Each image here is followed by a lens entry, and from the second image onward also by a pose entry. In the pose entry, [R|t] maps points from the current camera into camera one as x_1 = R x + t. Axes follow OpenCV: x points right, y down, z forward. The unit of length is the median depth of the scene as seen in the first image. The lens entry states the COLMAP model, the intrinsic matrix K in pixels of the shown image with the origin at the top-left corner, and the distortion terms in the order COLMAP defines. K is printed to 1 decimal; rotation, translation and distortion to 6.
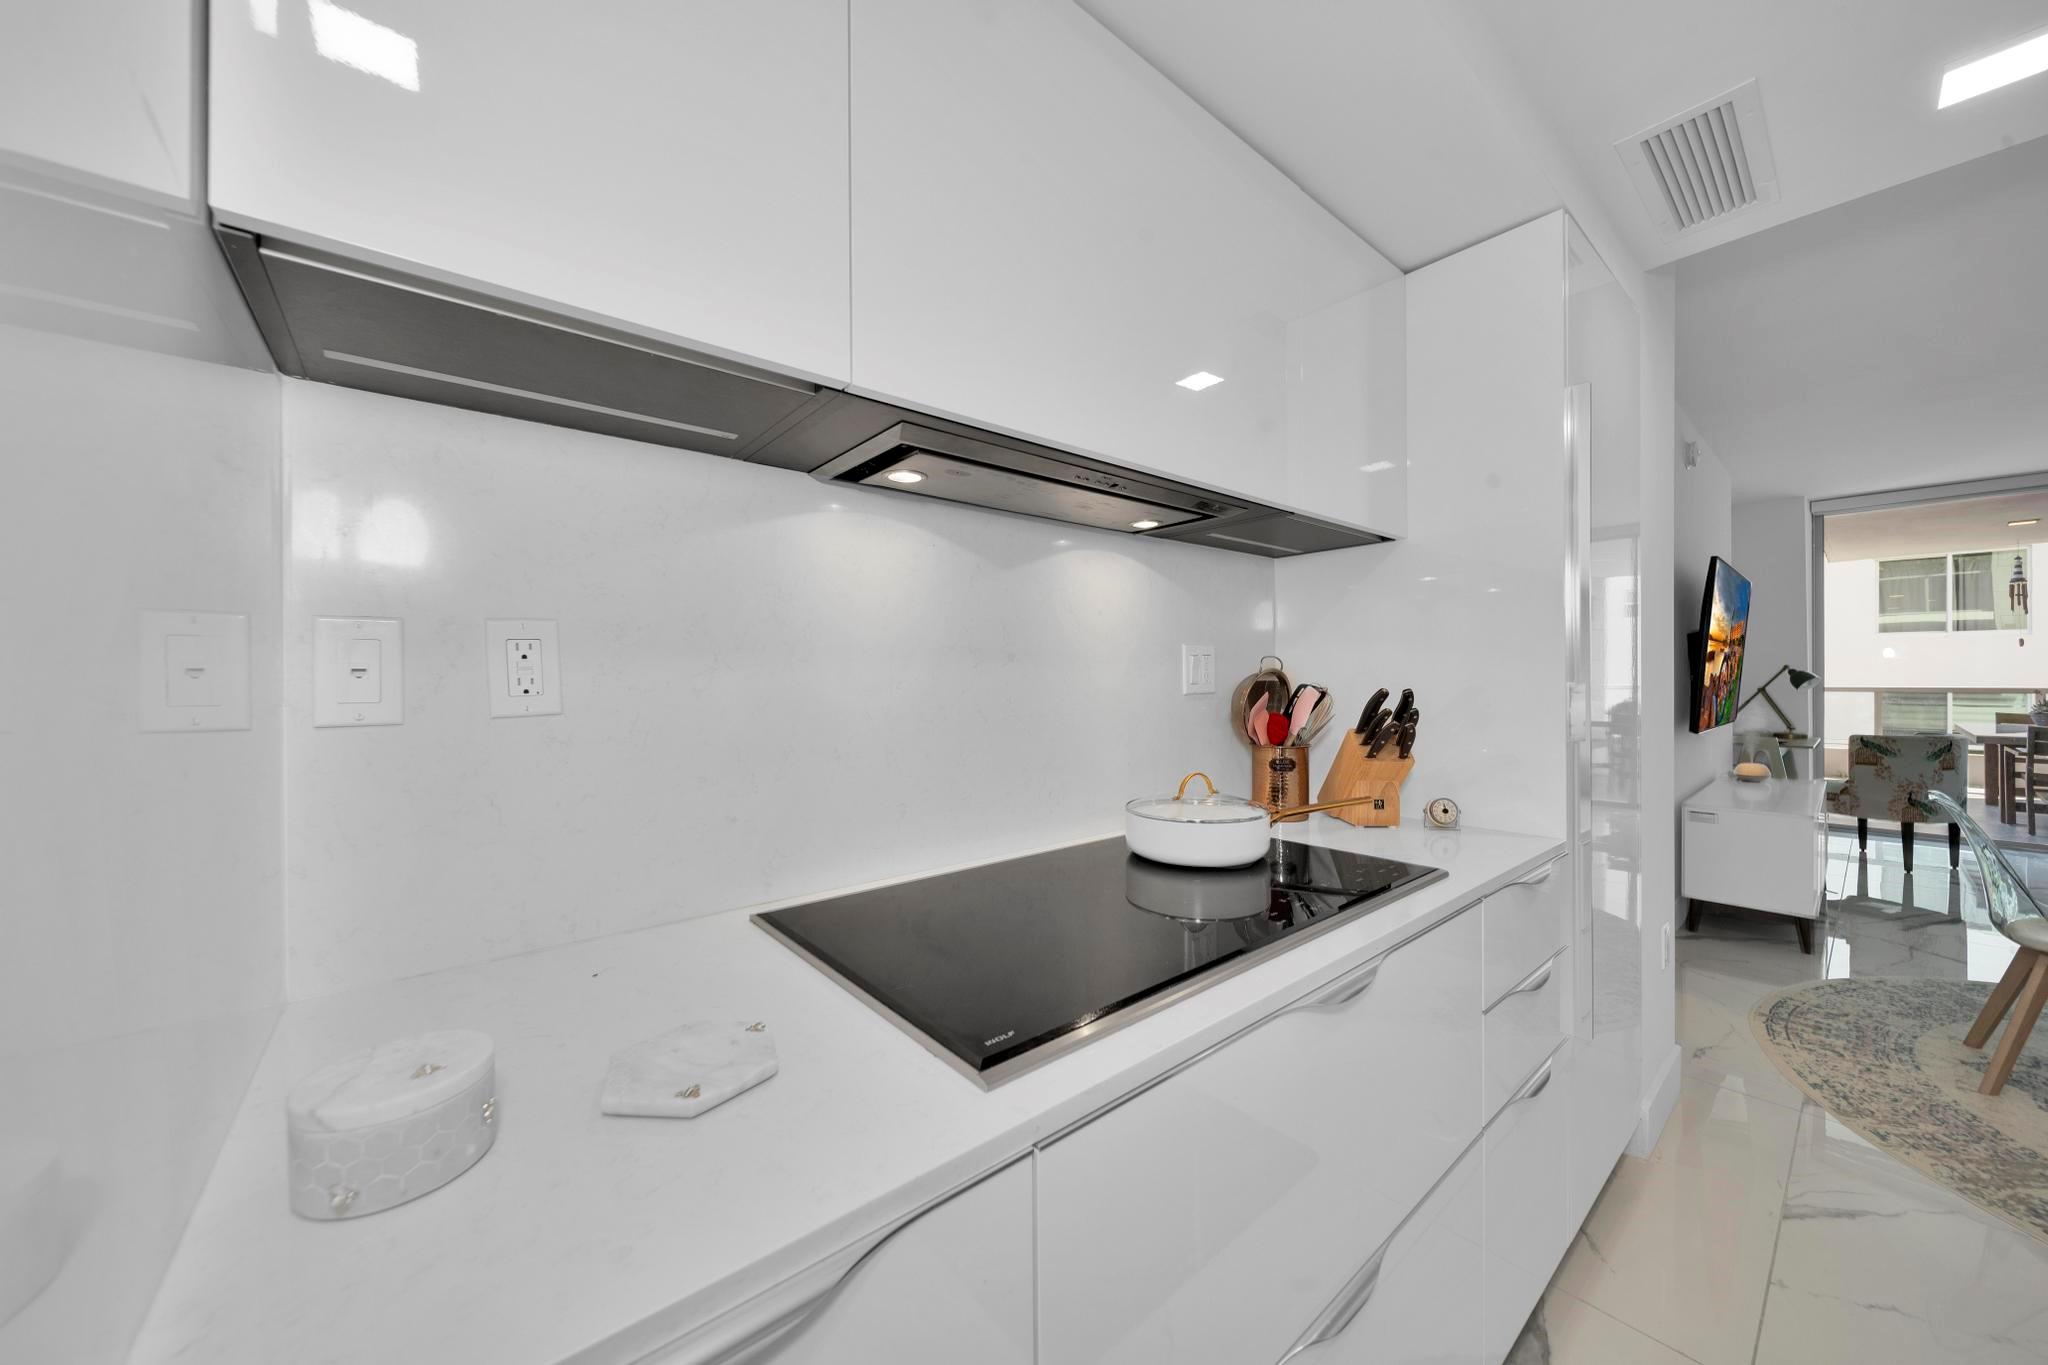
lens RADIAL K [[721.2, 0, 1040.4], [0, 721.2, 677.9], [0, 0, 1]] dist [0.000678, -0.000643]
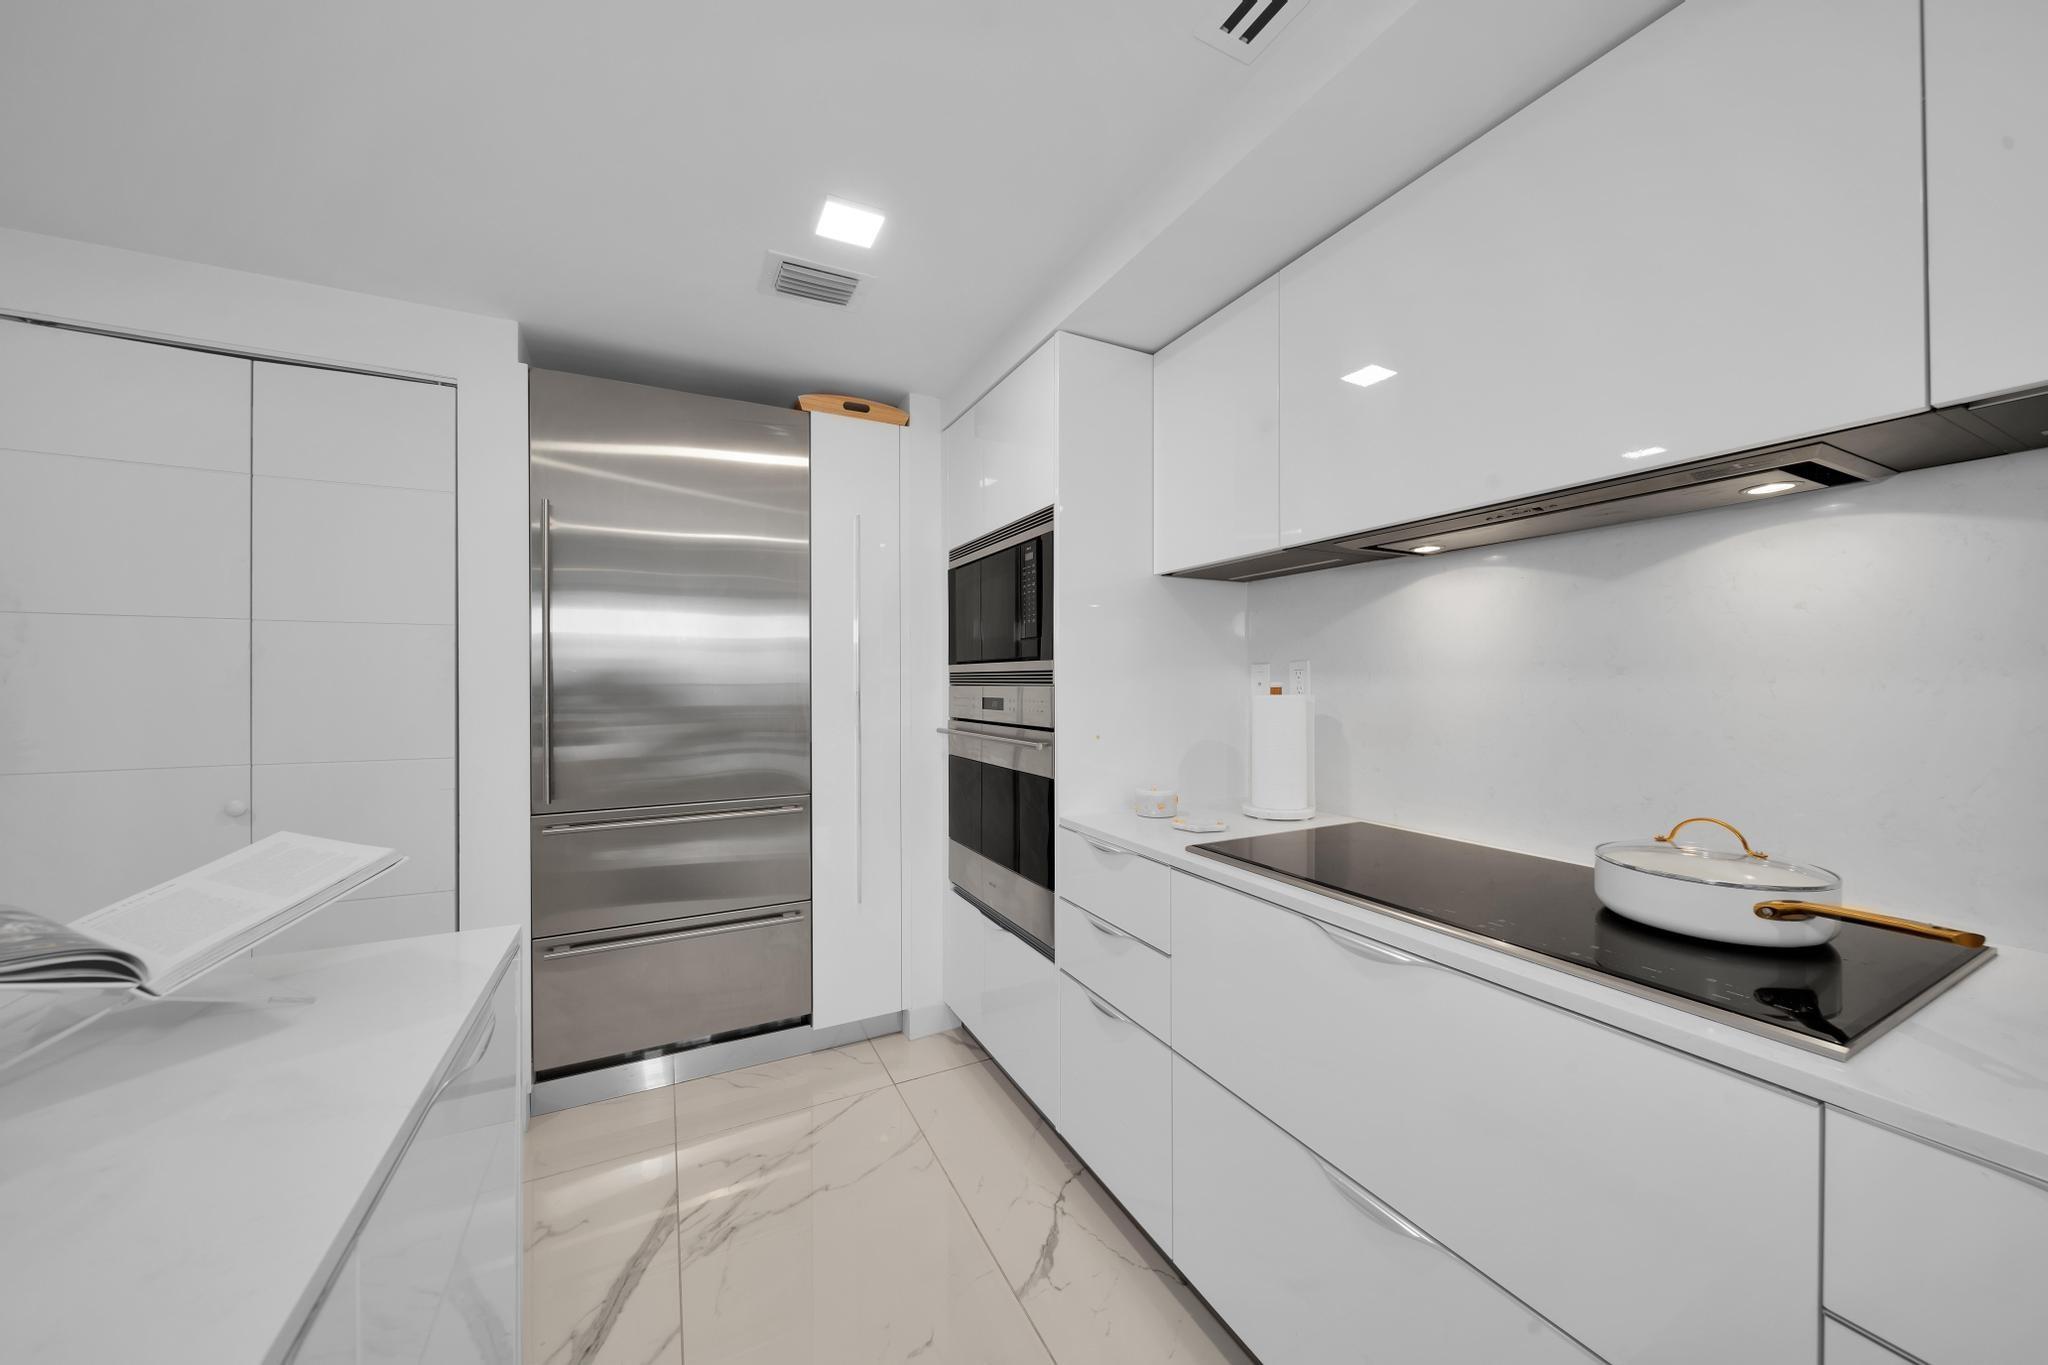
lens RADIAL K [[721.2, 0, 1040.4], [0, 721.2, 677.9], [0, 0, 1]] dist [0.000678, -0.000643]
pose [[-0.219246, 0.002283, -0.975667, 0.569754], [0.003063, 0.999994, 0.001652, -0.011562], [0.975665, -0.002626, -0.219252, 0.235748]]
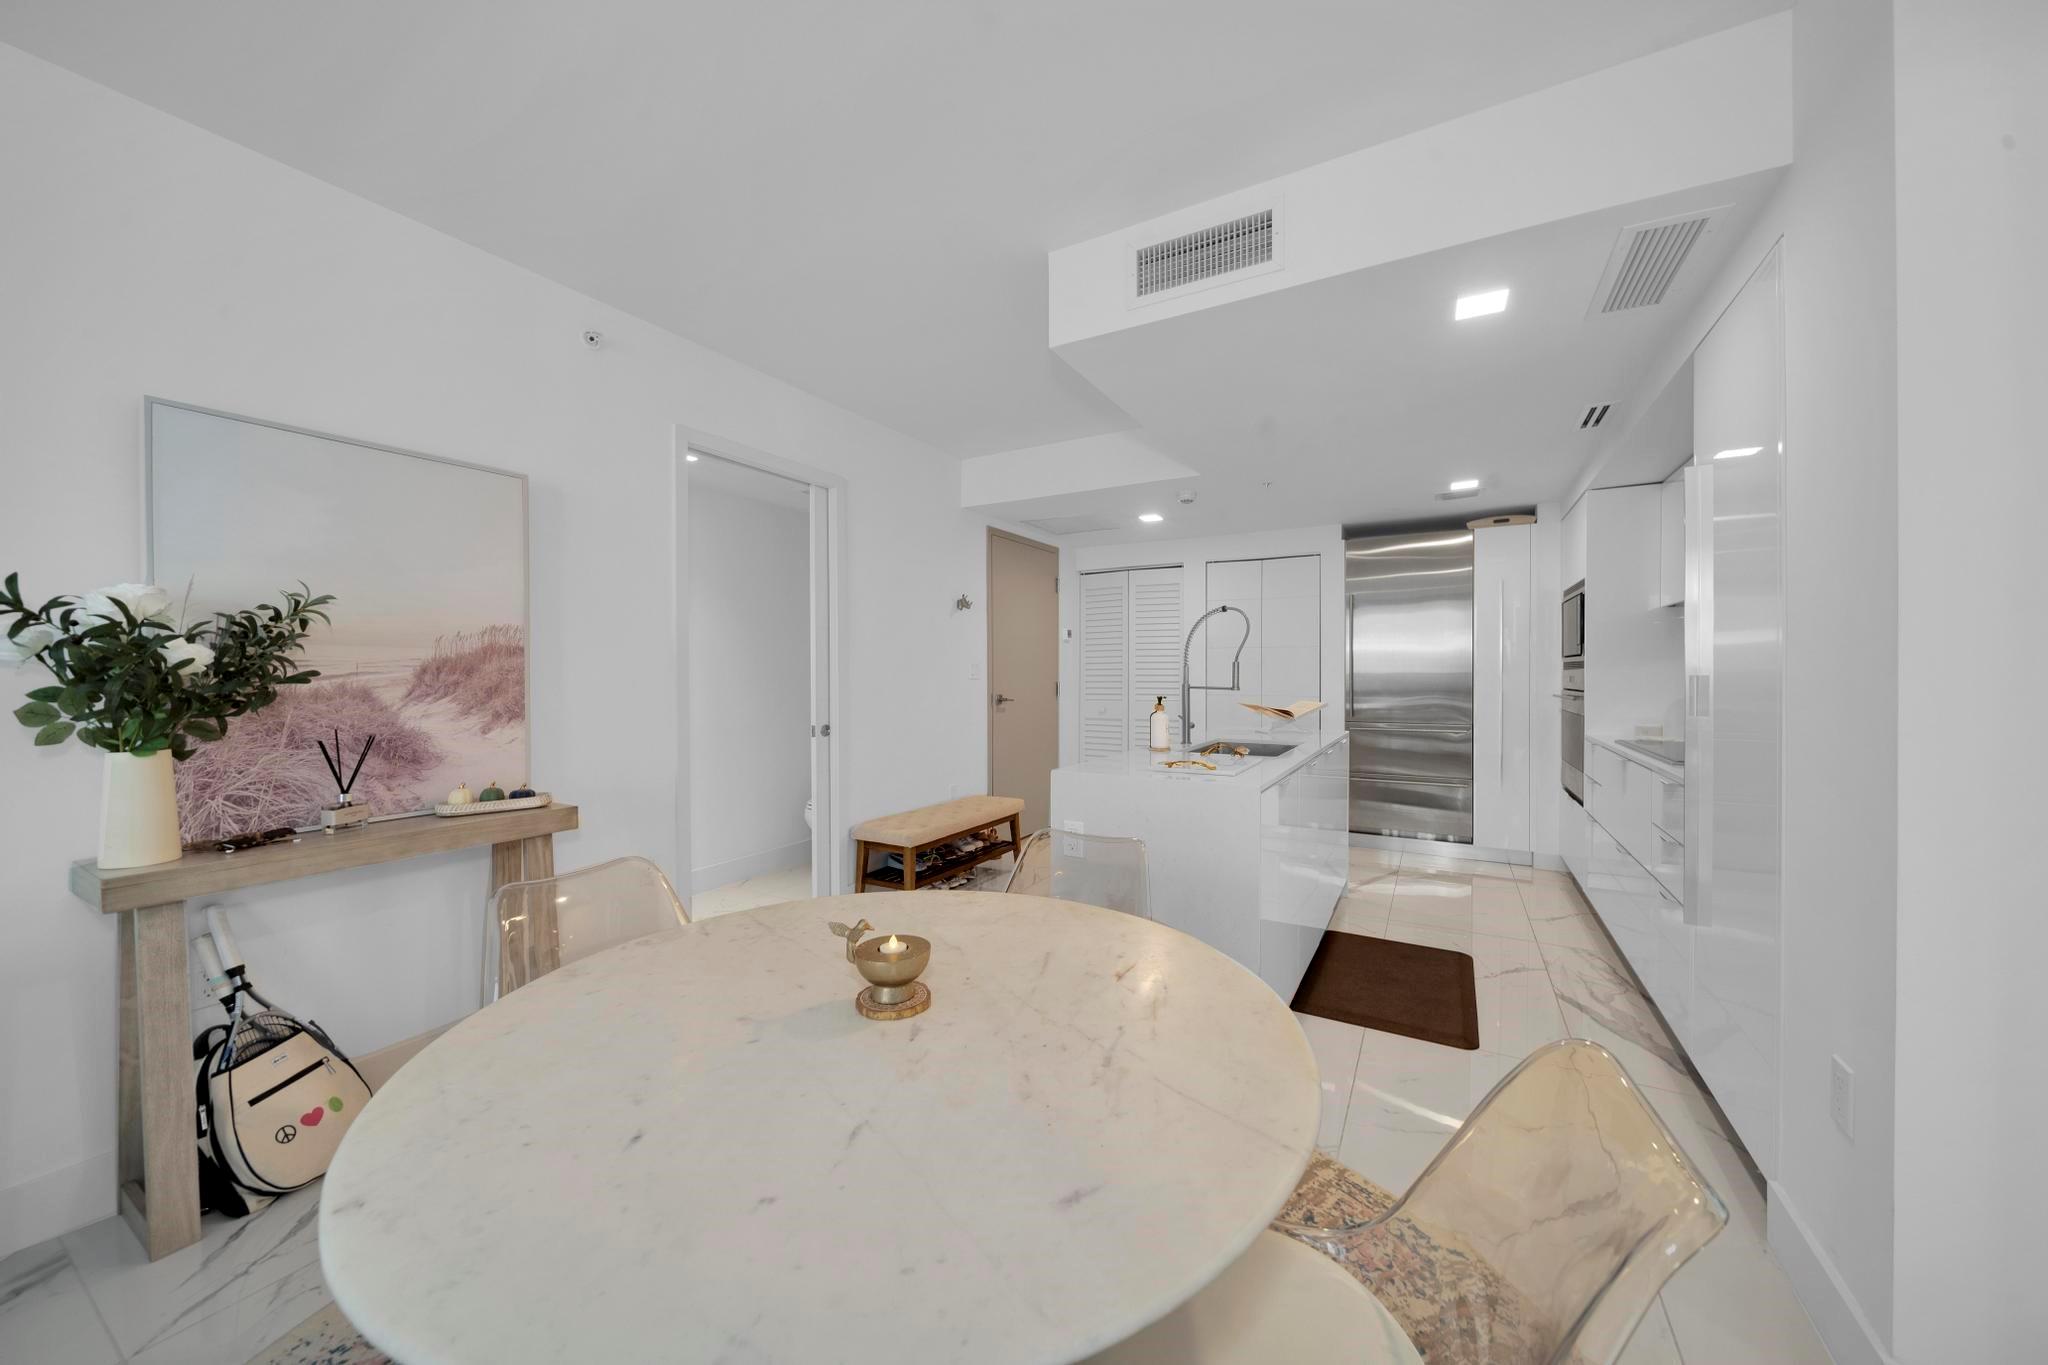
lens RADIAL K [[717.5, 0, 1038.7], [0, 717.5, 678.8], [0, 0, 1]] dist [0.000305, -0.001663]
pose [[-0.938740, 0.010334, -0.344472, 1.383611], [0.007037, 0.999917, 0.010821, -0.005463], [0.344555, 0.007734, -0.938734, 1.065740]]
